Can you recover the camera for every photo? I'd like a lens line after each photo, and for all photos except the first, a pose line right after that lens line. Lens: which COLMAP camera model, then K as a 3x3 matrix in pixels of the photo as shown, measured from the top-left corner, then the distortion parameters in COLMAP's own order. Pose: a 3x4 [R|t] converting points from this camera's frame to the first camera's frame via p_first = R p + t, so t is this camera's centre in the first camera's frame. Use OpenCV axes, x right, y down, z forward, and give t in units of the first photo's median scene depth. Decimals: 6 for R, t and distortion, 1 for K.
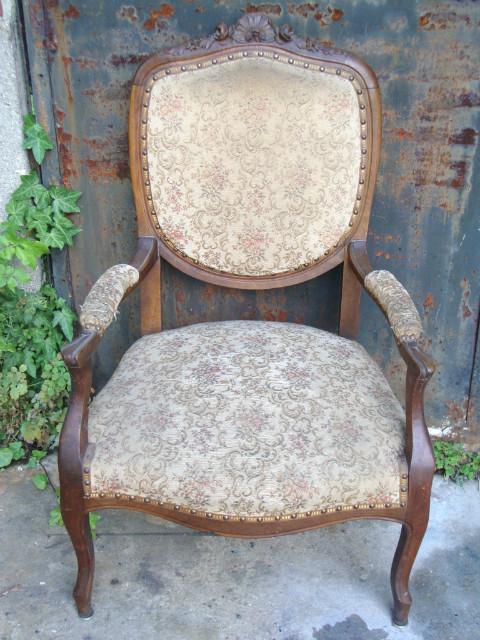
lens RADIAL K [[937.0, 0, 240.0], [0, 937.0, 320.0], [0, 0, 1]] dist [0.033119, 0.013874]
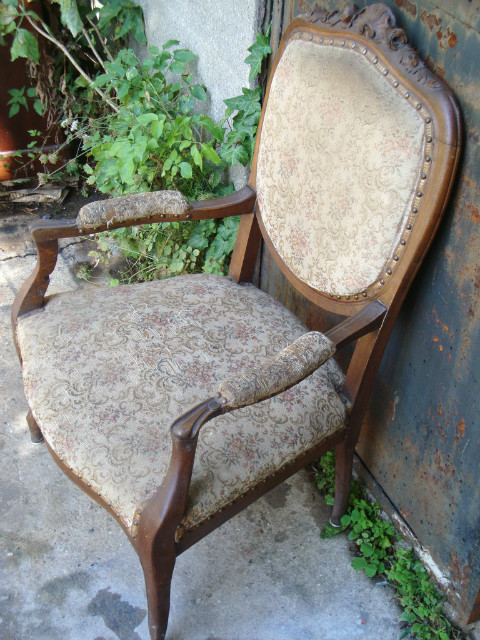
lens RADIAL K [[926.6, 0, 240.0], [0, 926.6, 320.0], [0, 0, 1]] dist [0.024439, 0.036147]
pose [[0.529714, 0.539170, -0.654751, 0.652594], [-0.458790, 0.831413, 0.313471, -0.293257], [0.713383, 0.134343, 0.687777, 0.364470]]
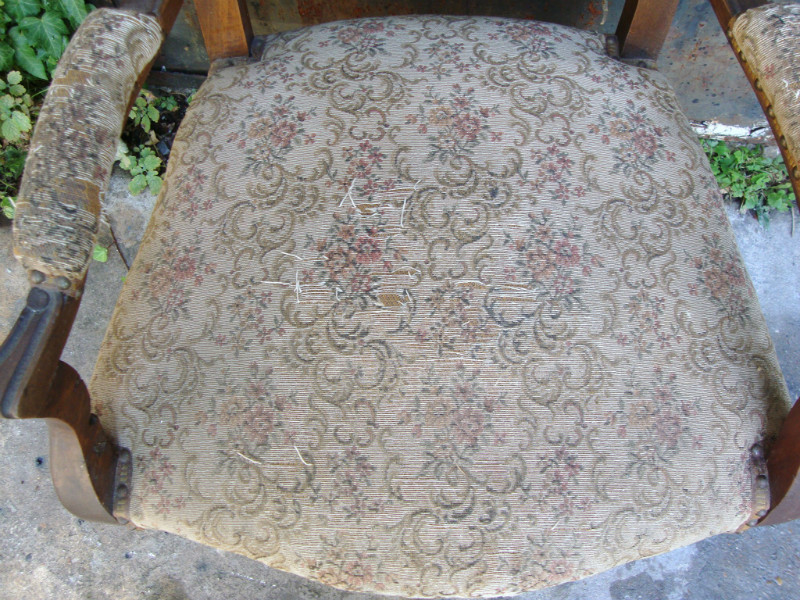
lens RADIAL K [[831.5, 0, 400.0], [0, 831.5, 300.0], [0, 0, 1]] dist [-0.121705, 0.022785]
pose [[0.999544, -0.028929, -0.008610, -0.008712], [0.027326, 0.746195, 0.665167, -0.186954], [-0.012818, -0.665099, 0.746645, 0.673702]]
